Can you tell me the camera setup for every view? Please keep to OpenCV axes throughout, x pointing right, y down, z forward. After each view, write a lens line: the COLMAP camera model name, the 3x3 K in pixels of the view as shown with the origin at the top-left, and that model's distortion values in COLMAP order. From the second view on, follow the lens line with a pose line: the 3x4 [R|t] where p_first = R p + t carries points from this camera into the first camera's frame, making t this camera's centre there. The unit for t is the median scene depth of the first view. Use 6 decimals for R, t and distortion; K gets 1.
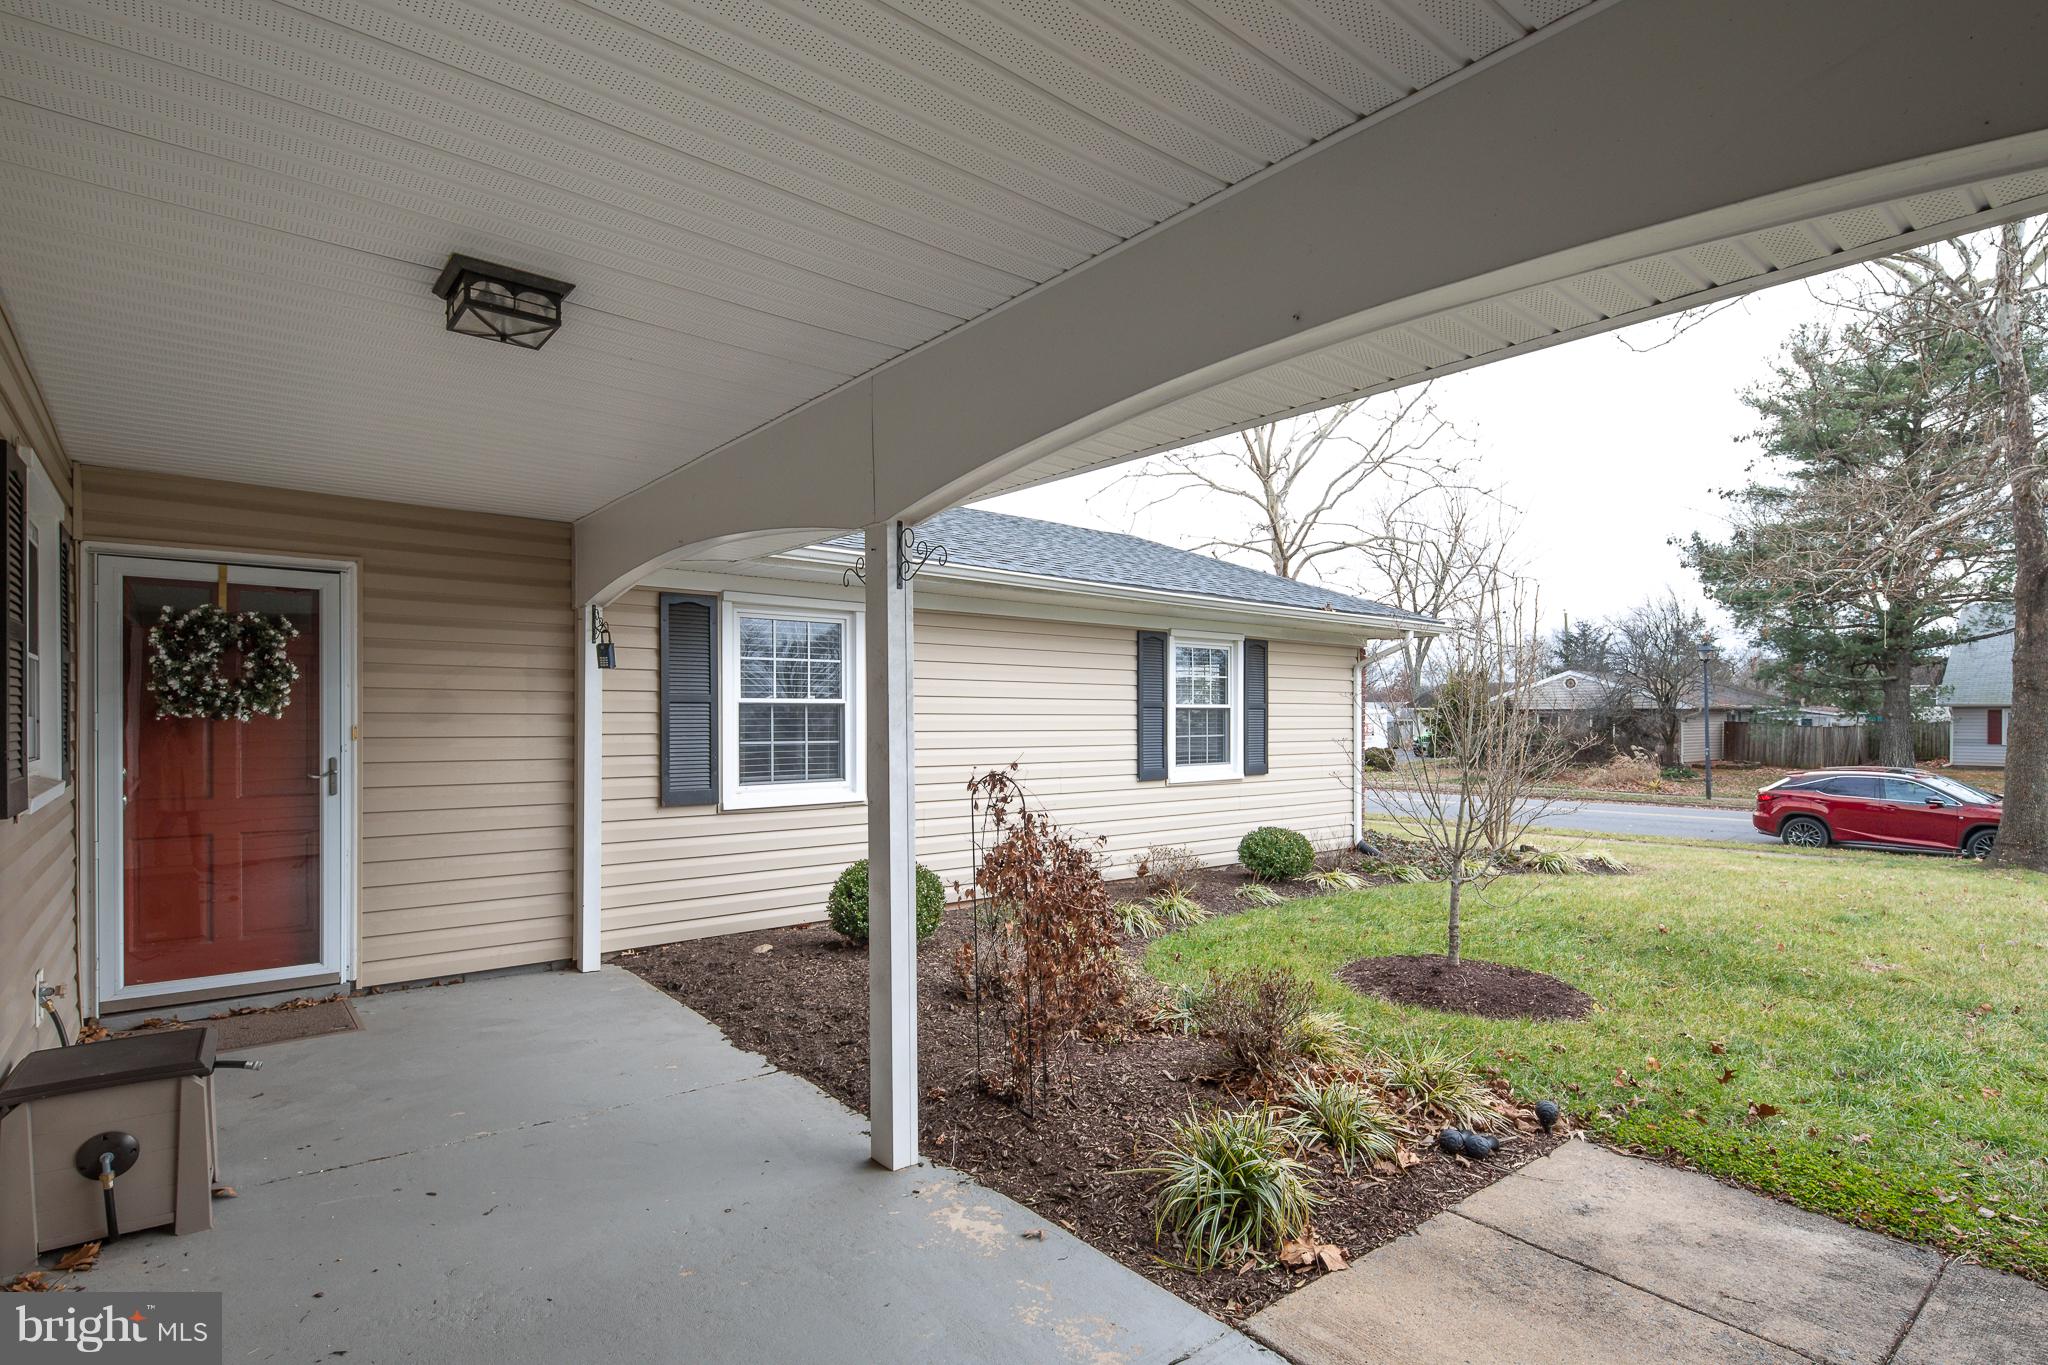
lens RADIAL K [[999.7, 0, 1025.0], [0, 999.7, 736.4], [0, 0, 1]] dist [-0.001698, -0.000375]
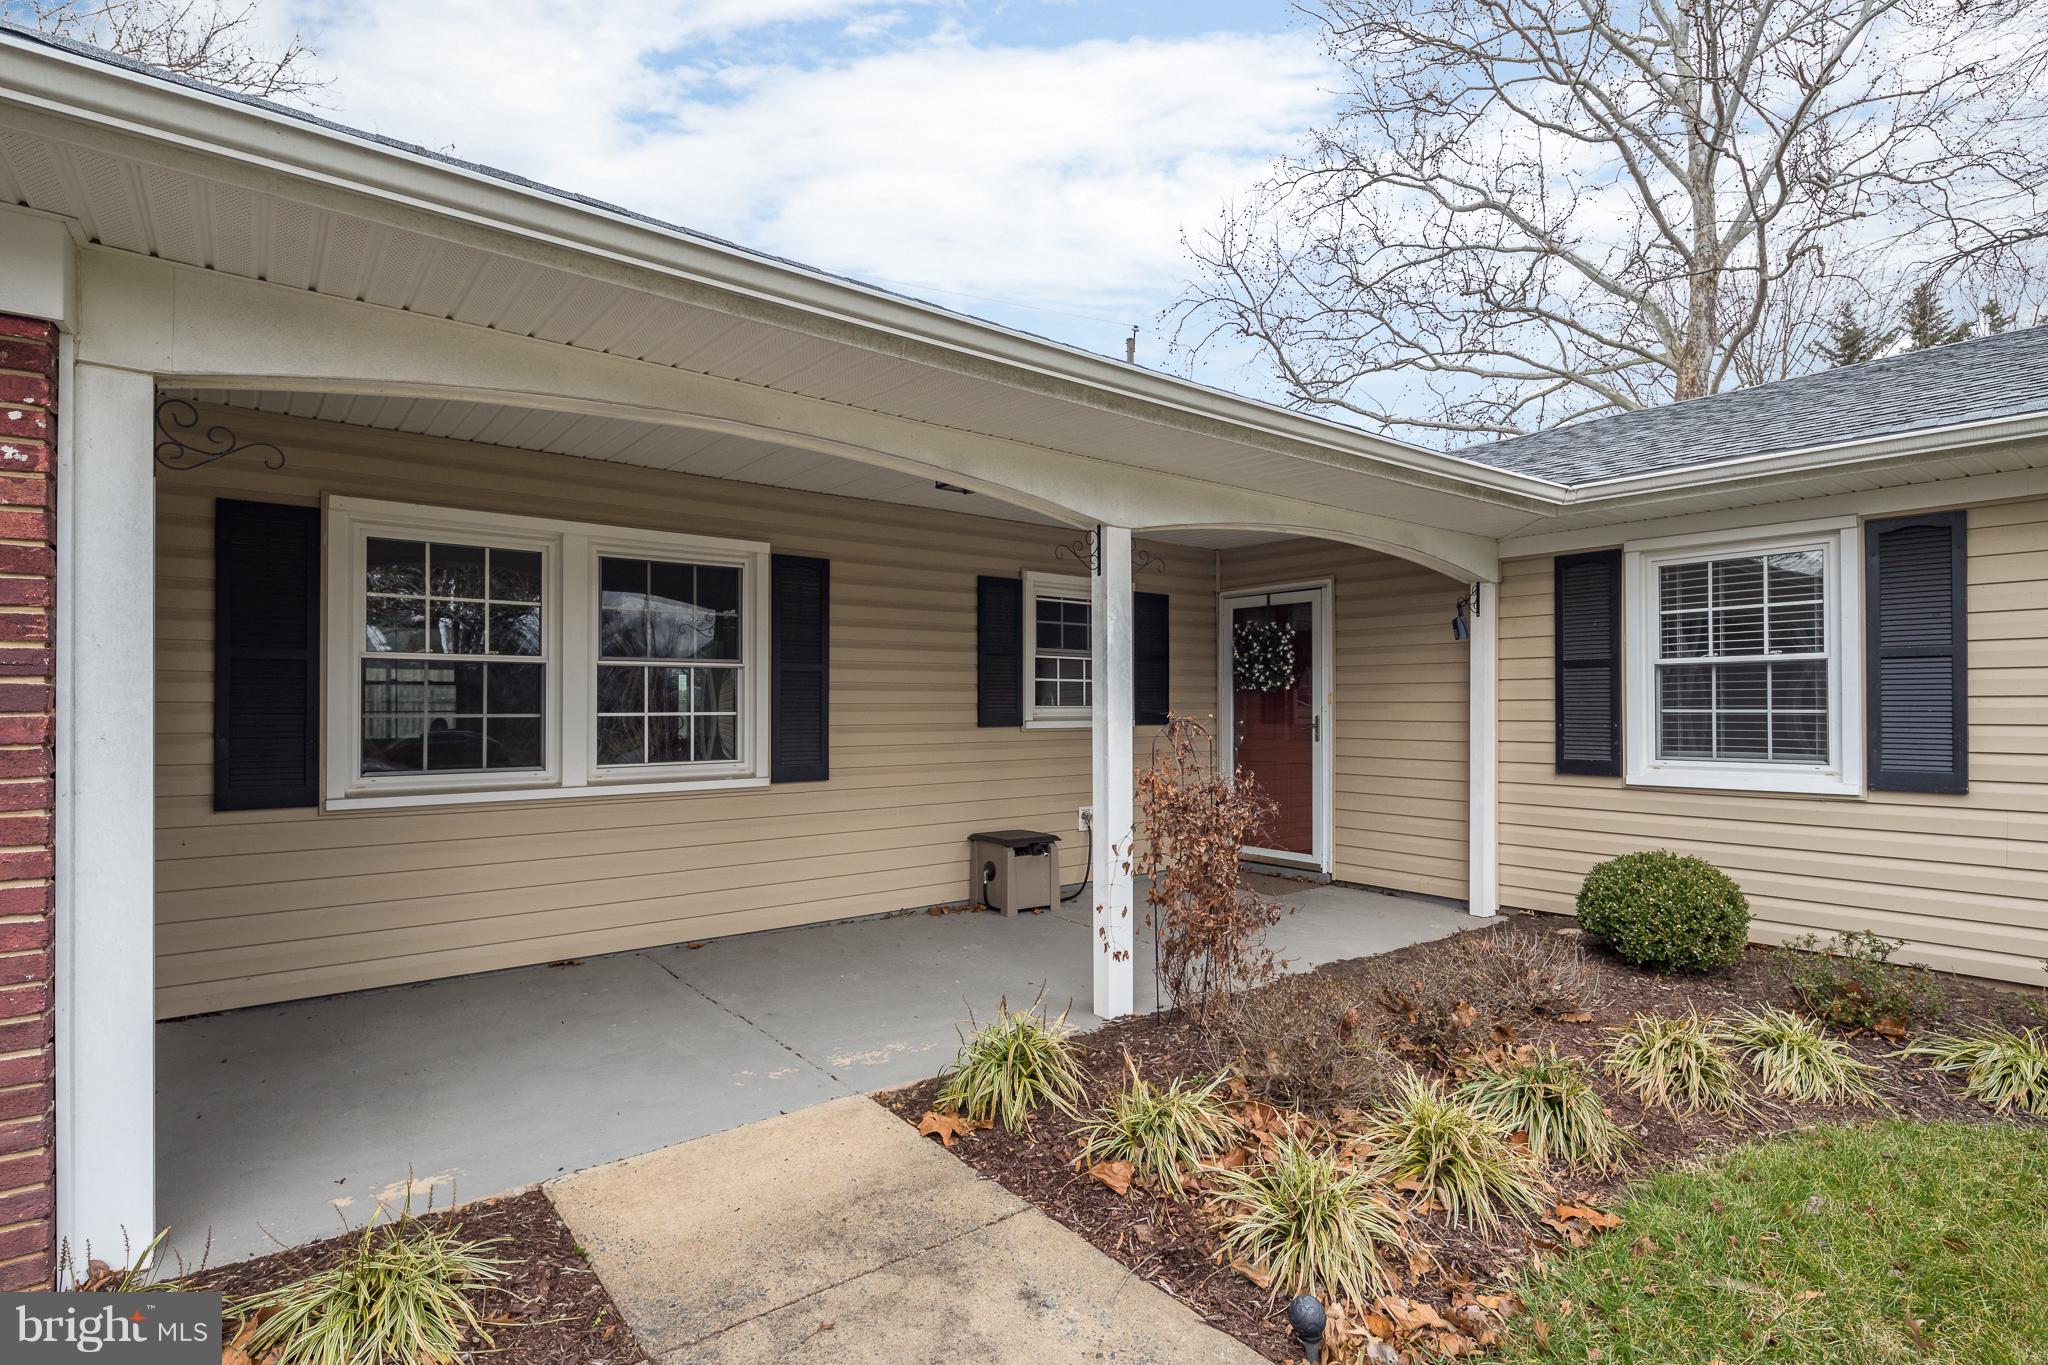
lens RADIAL K [[1007.8, 0, 977.7], [0, 1007.8, 674.2], [0, 0, 1]] dist [0.001273, 0.000268]
pose [[-0.044950, -0.021028, -0.998768, 0.657377], [0.000441, 0.999778, -0.021069, -0.007080], [0.998989, -0.001387, -0.044930, 0.472277]]
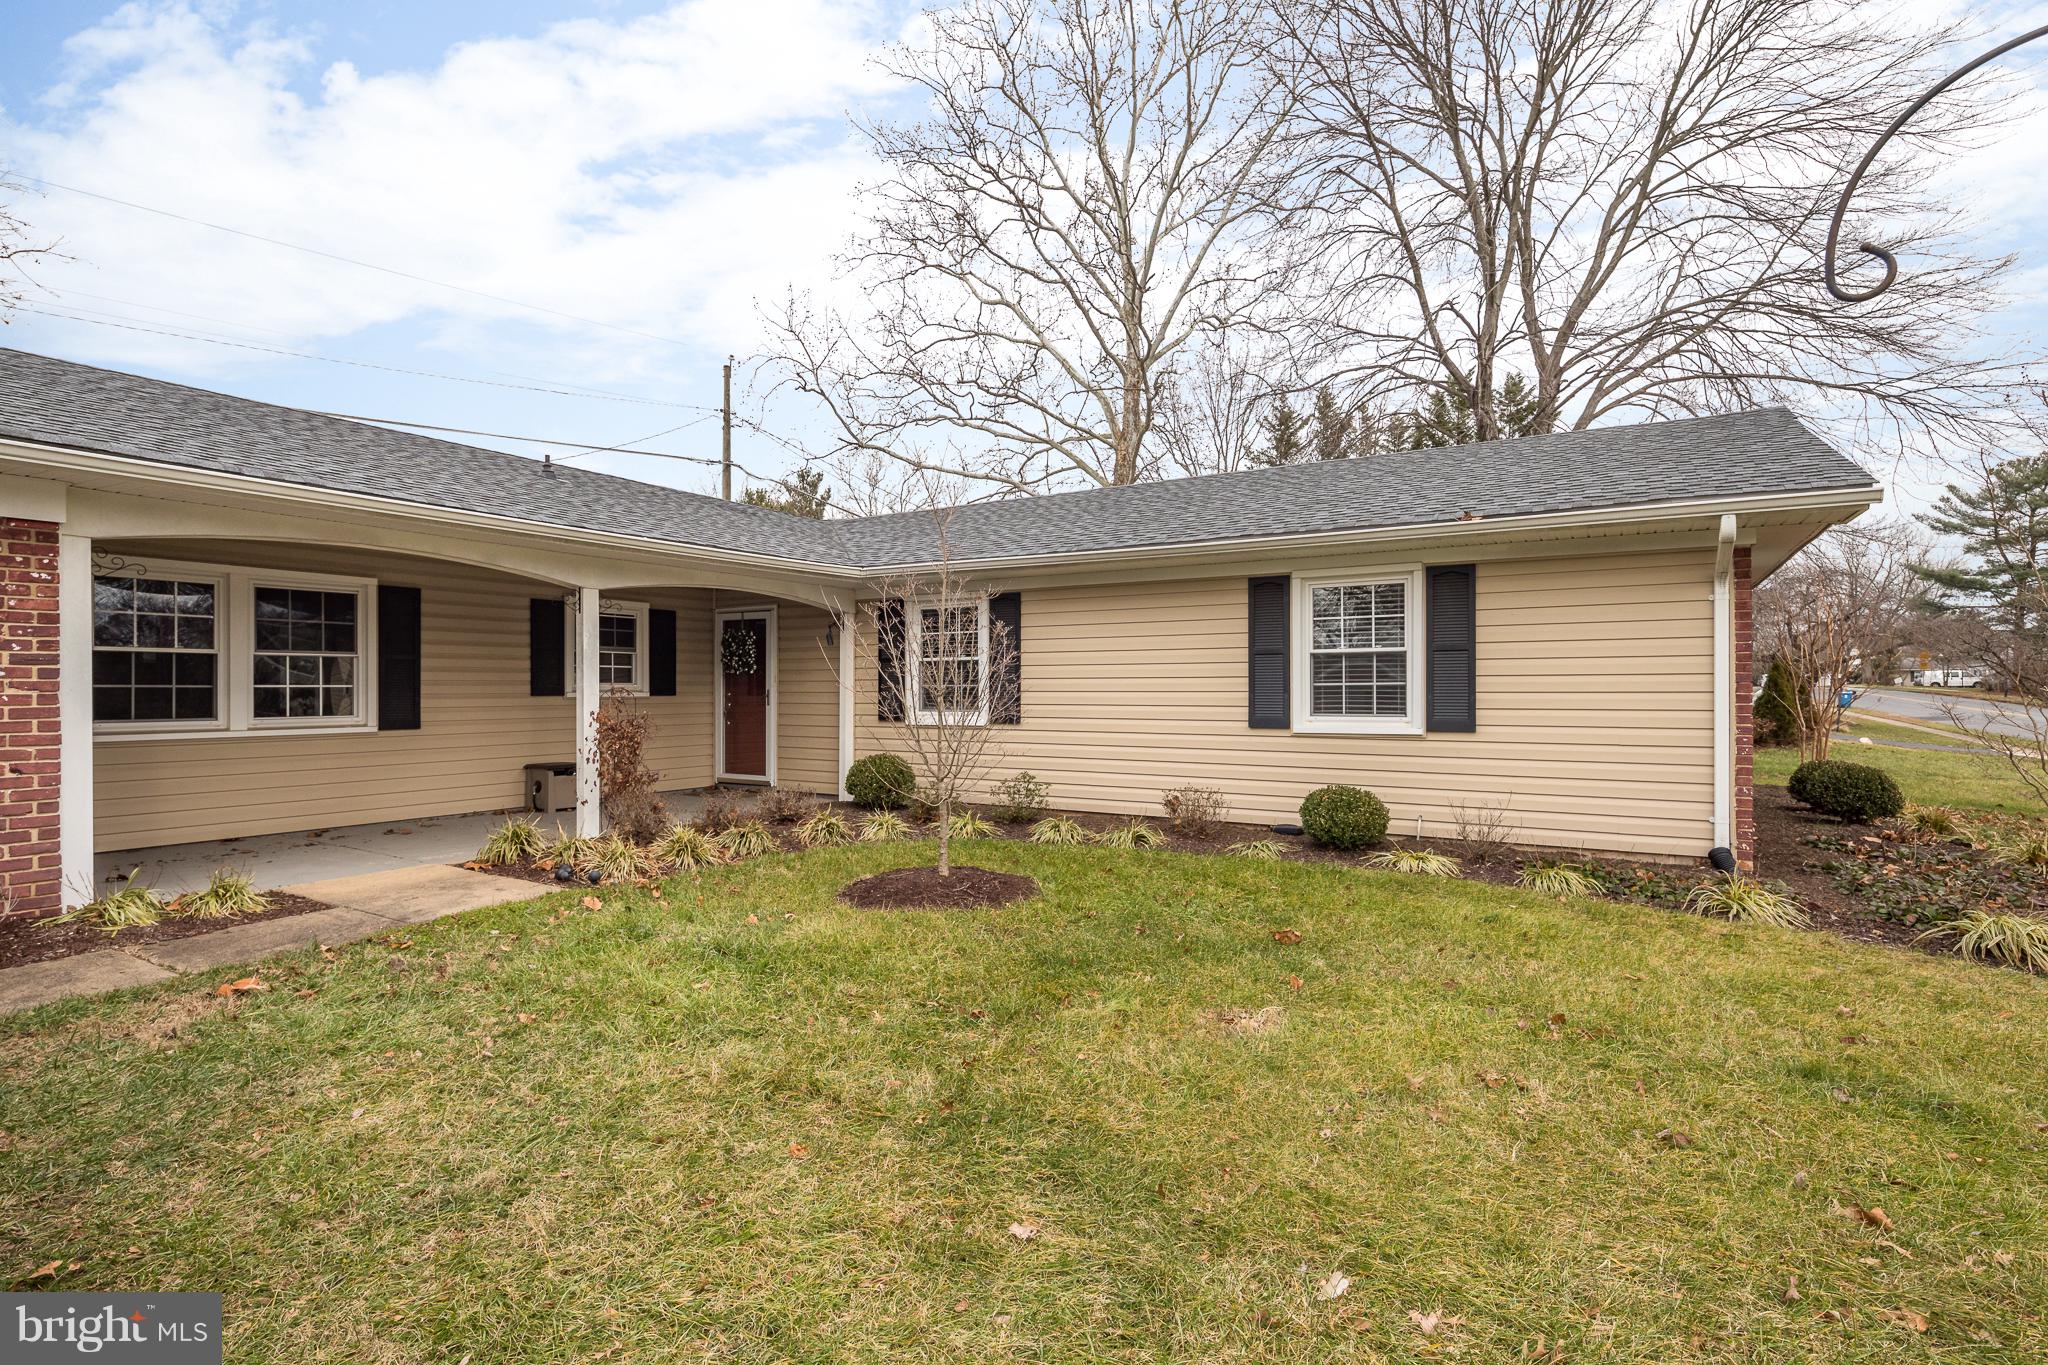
lens RADIAL K [[1030.3, 0, 1024.0], [0, 1030.3, 682.5], [0, 0, 1]] dist [0.000711, -0.000128]
pose [[0.325745, 0.004338, -0.945448, 1.476582], [-0.004183, 0.999986, 0.003147, -0.004529], [0.945448, 0.002929, 0.325759, 0.643251]]
